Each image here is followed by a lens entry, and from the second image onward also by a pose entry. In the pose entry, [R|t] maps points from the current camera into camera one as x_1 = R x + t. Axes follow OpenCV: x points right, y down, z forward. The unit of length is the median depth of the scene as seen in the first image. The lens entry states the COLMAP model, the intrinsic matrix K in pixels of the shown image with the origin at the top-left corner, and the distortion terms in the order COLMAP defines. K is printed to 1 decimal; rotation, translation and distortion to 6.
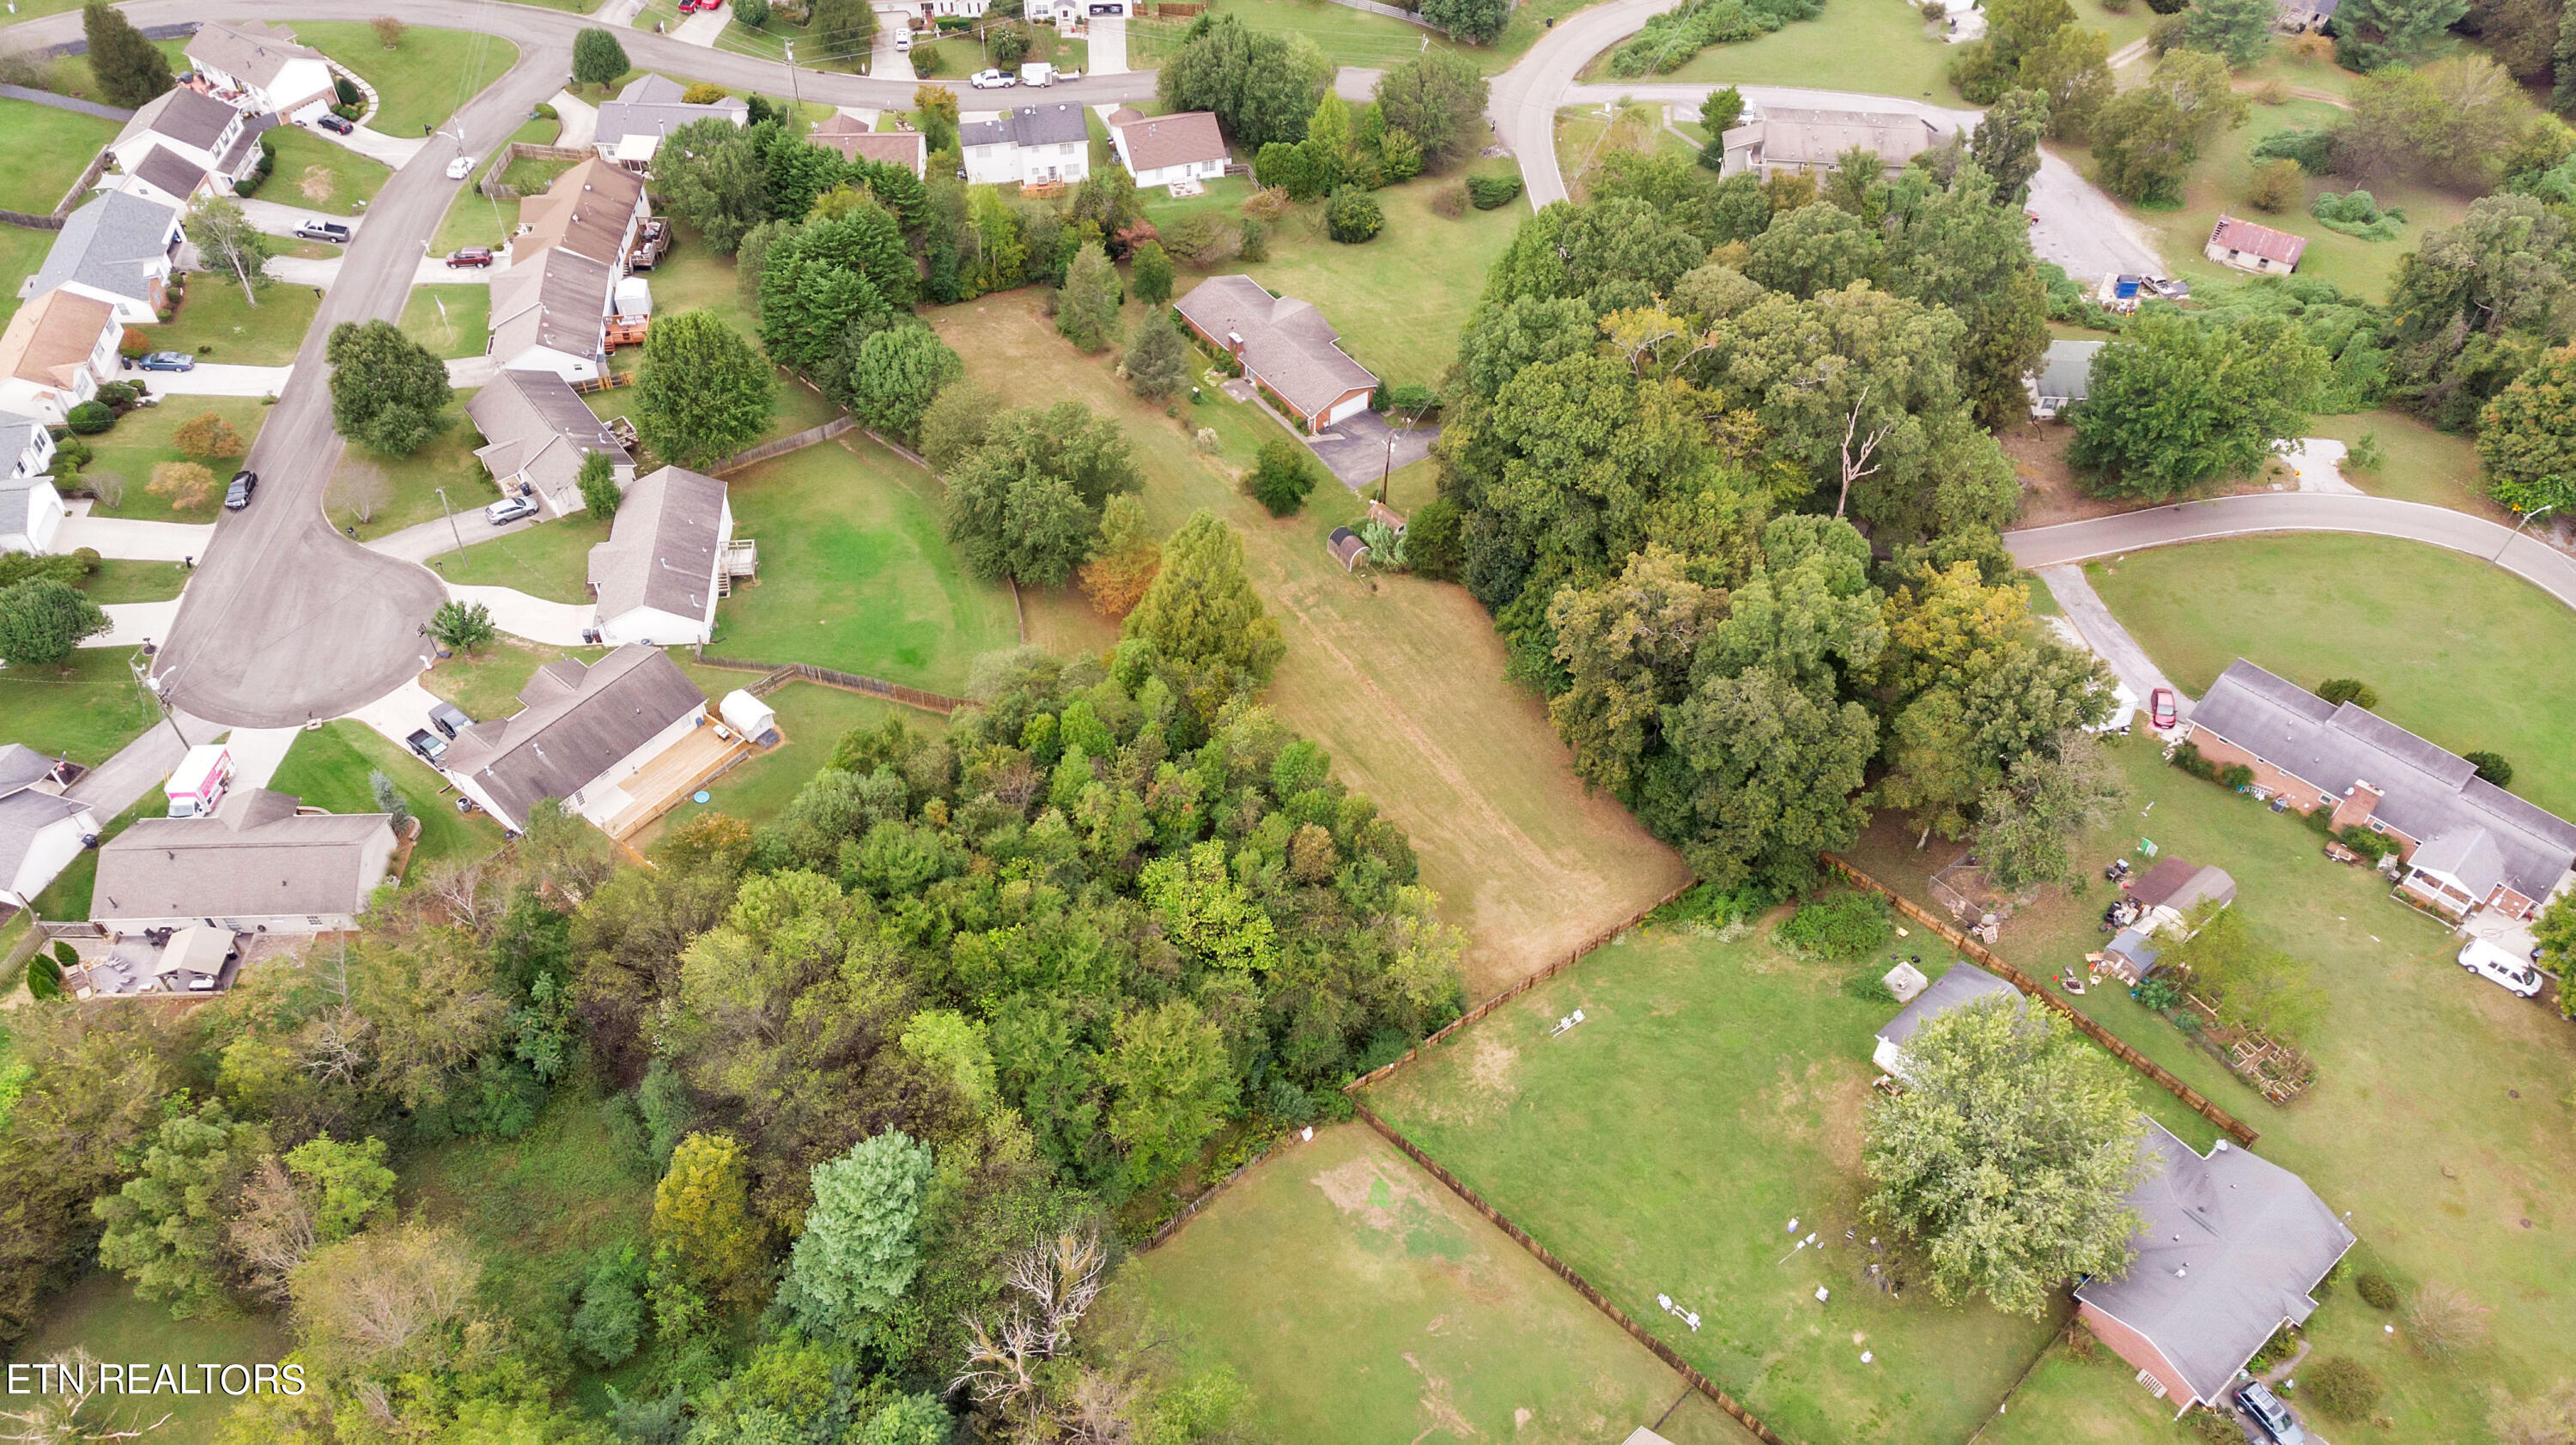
lens RADIAL K [[1890.6, 0, 1286.5], [0, 1890.6, 736.6], [0, 0, 1]] dist [0.004421, 0.044796]
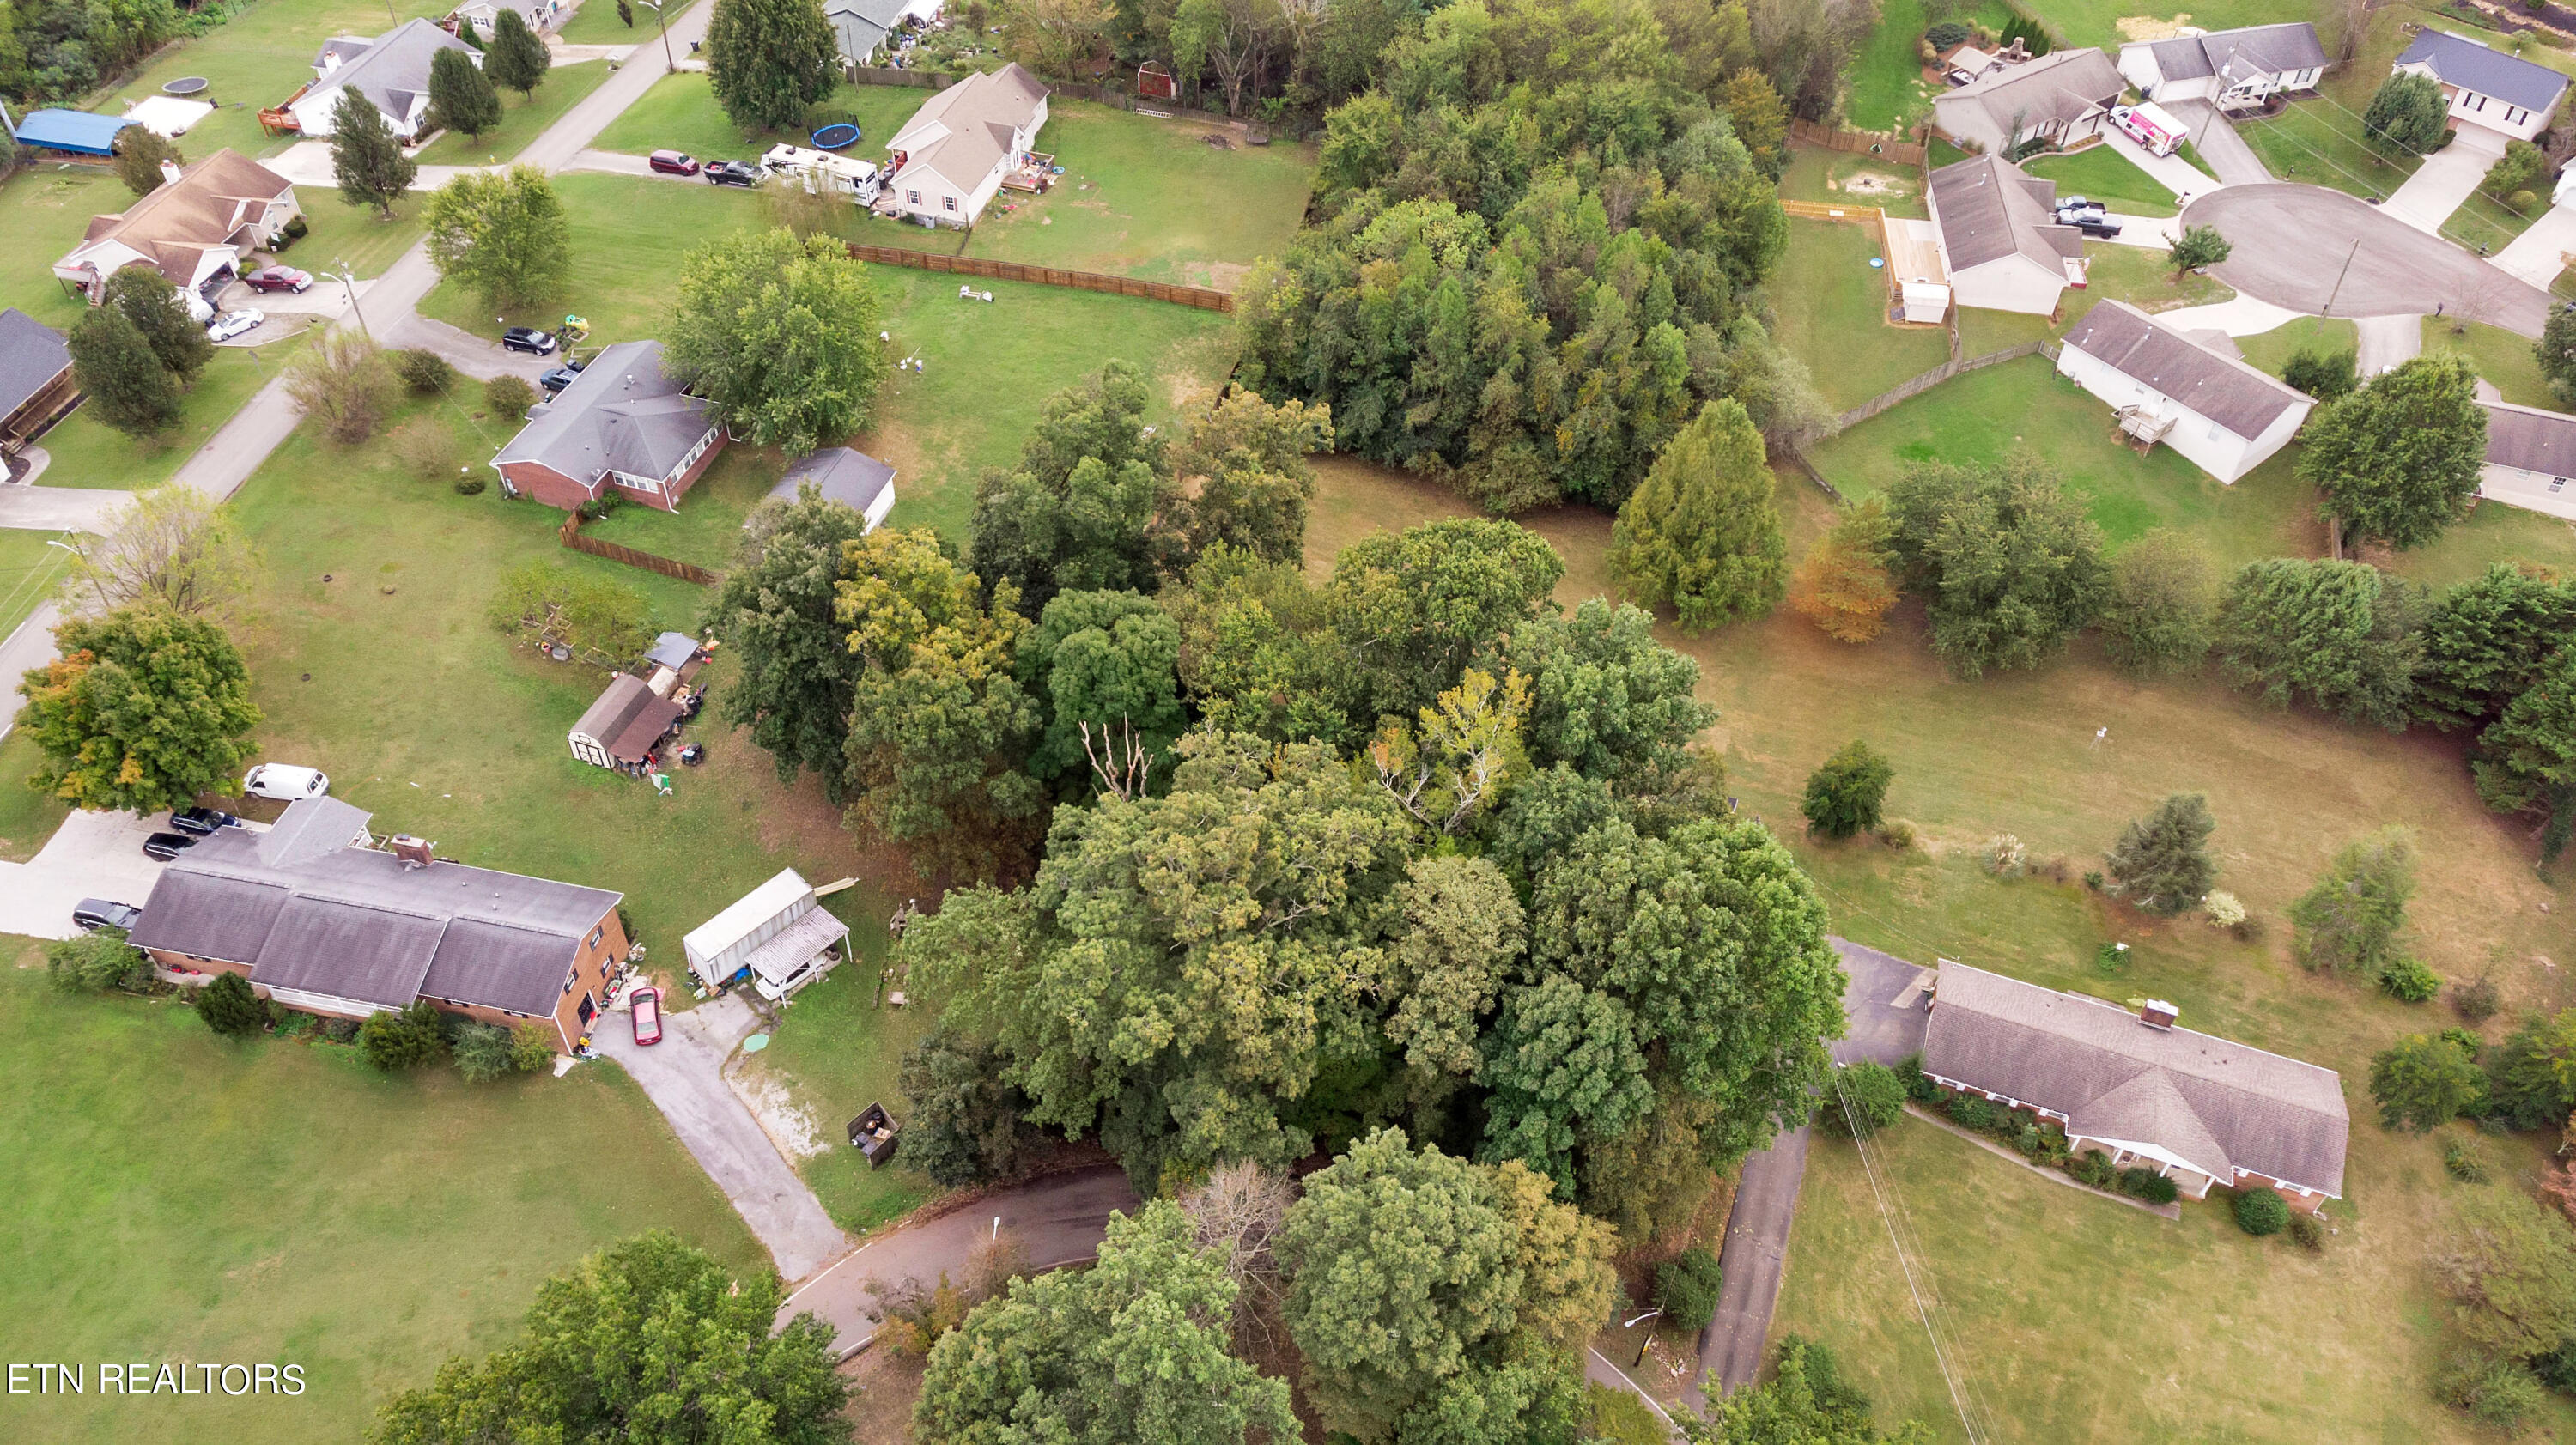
lens RADIAL K [[1890.6, 0, 1289.9], [0, 1890.6, 742.6], [0, 0, 1]] dist [0.004421, 0.044796]
pose [[-0.848349, 0.357753, -0.390278, 0.537830], [-0.408257, 0.027303, 0.912458, -0.842058], [0.337090, 0.933417, 0.122892, 0.965262]]
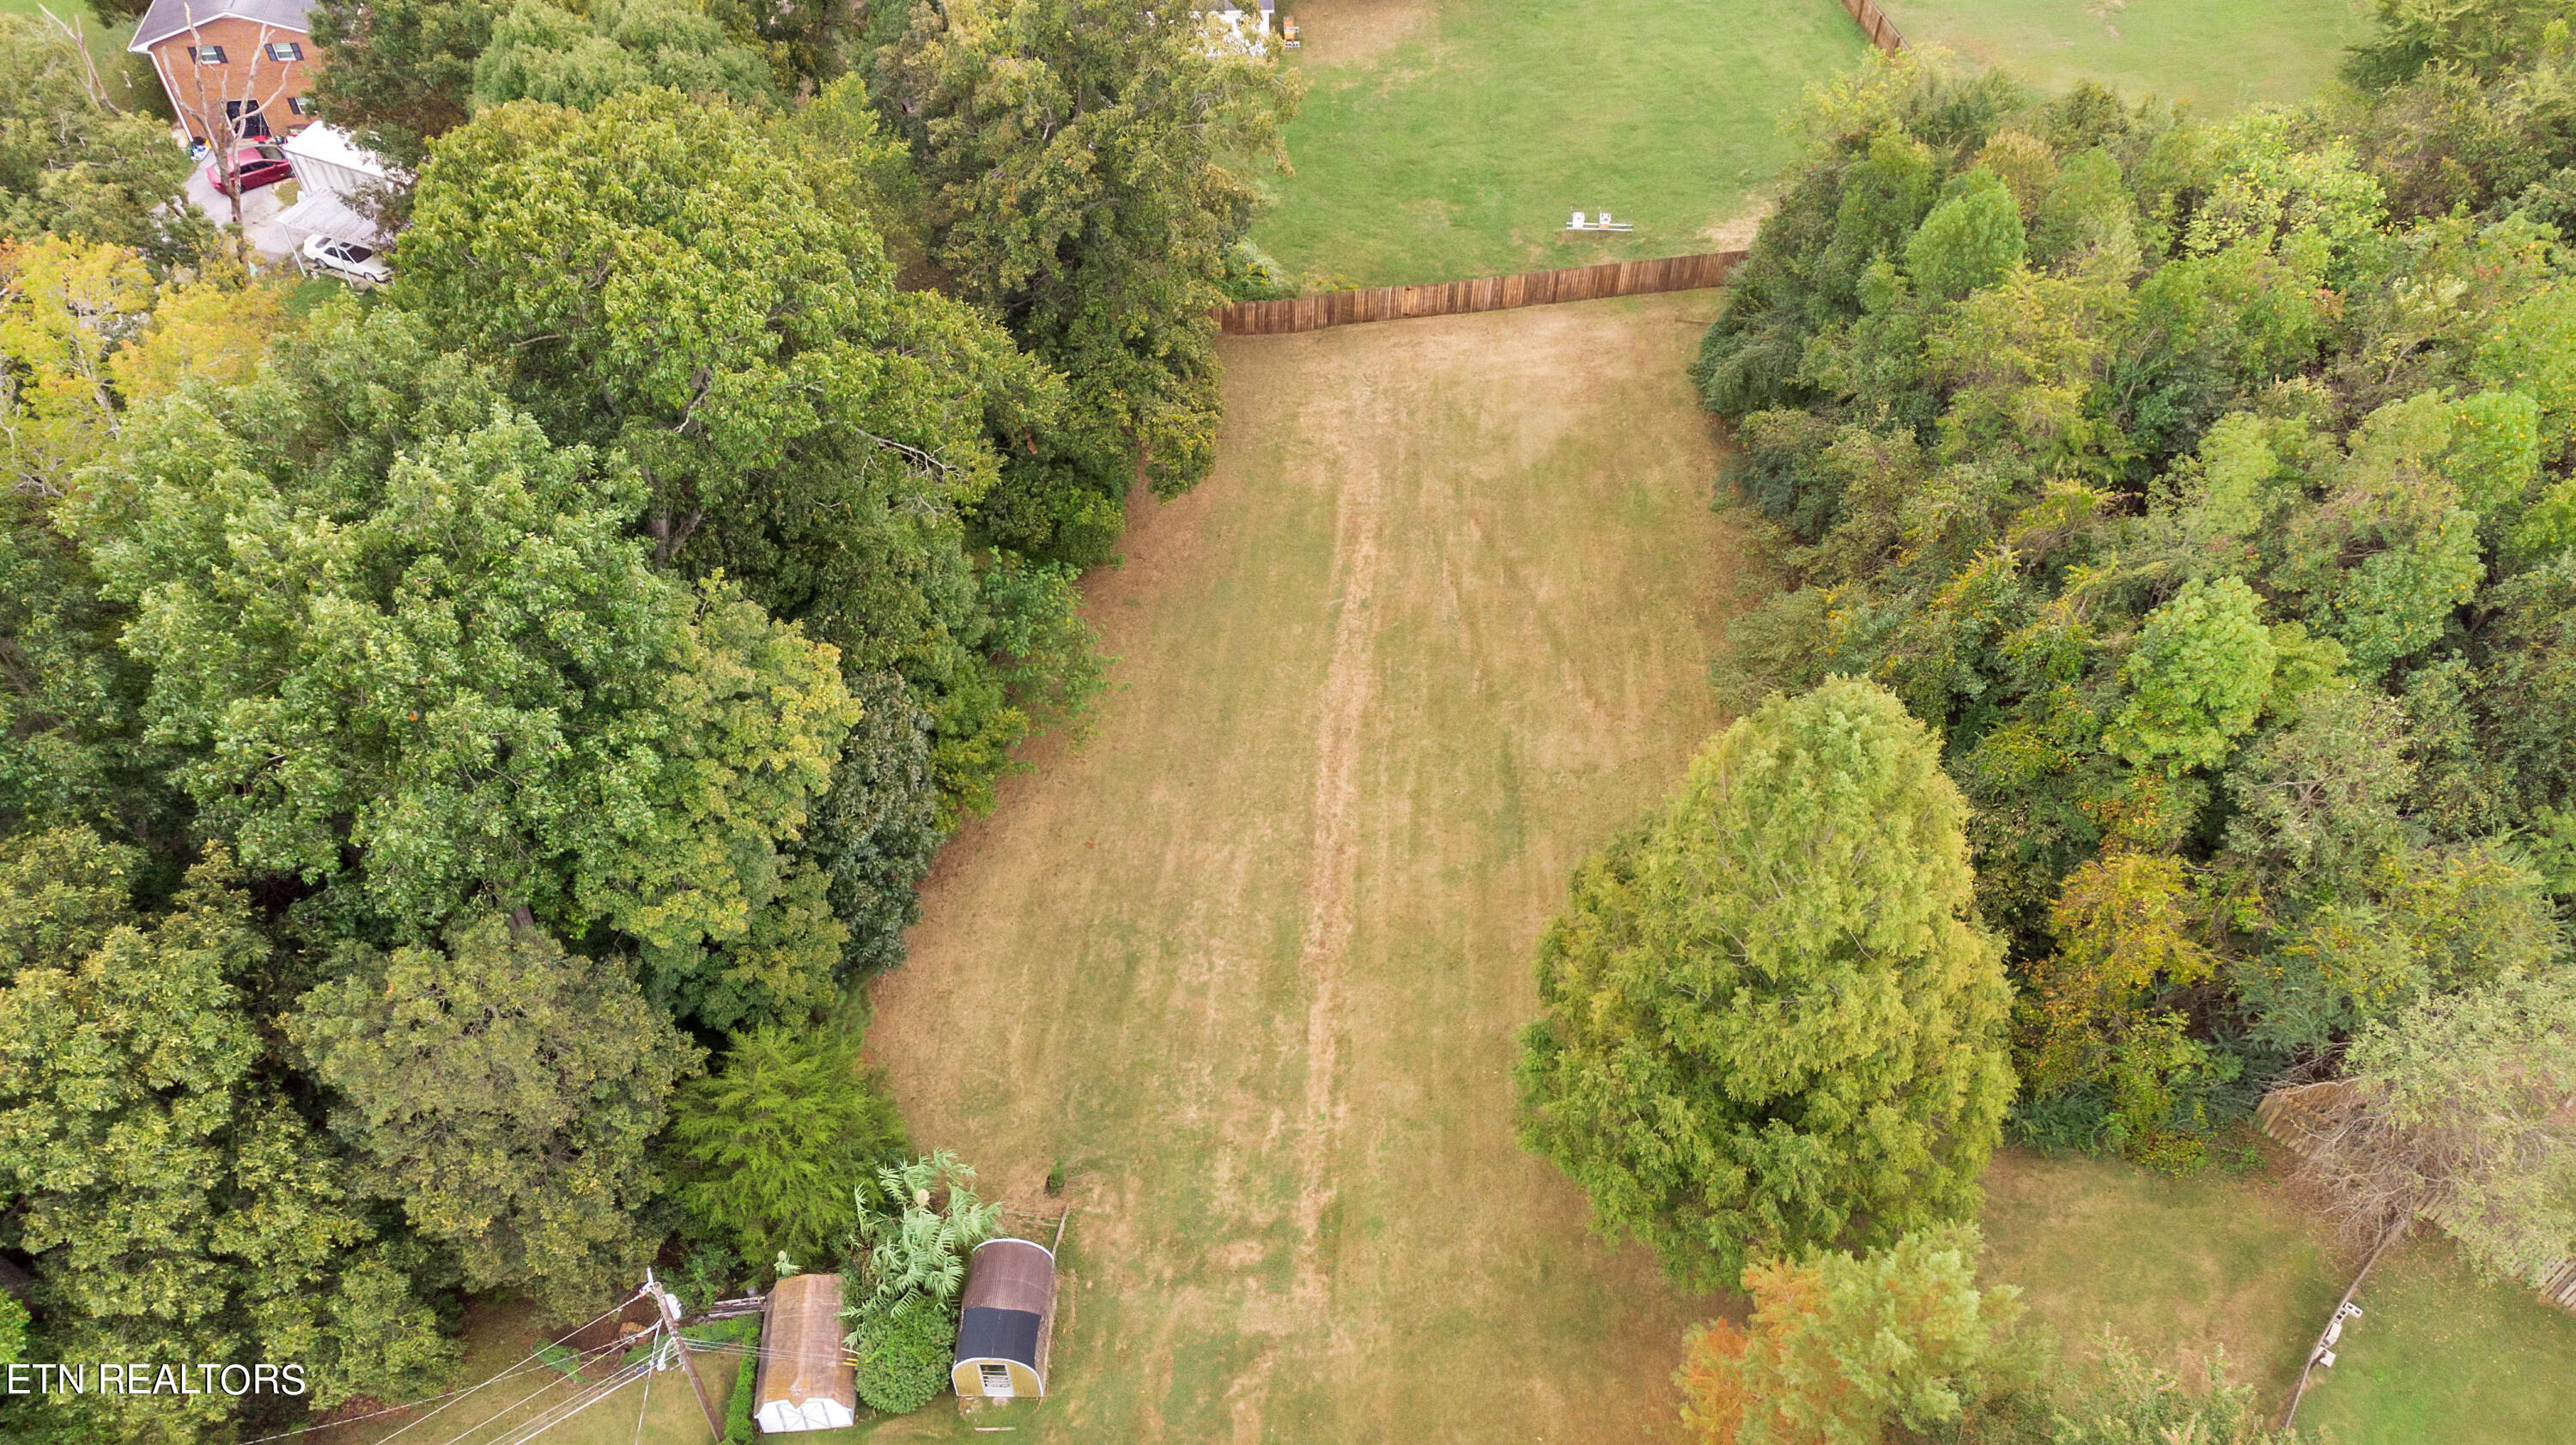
lens RADIAL K [[1890.6, 0, 1272.8], [0, 1890.6, 716.4], [0, 0, 1]] dist [0.004421, 0.044796]
pose [[-0.784358, -0.468213, 0.406890, -0.091646], [0.439551, 0.043326, 0.897172, -0.417393], [-0.437697, 0.882553, 0.171820, 0.984993]]
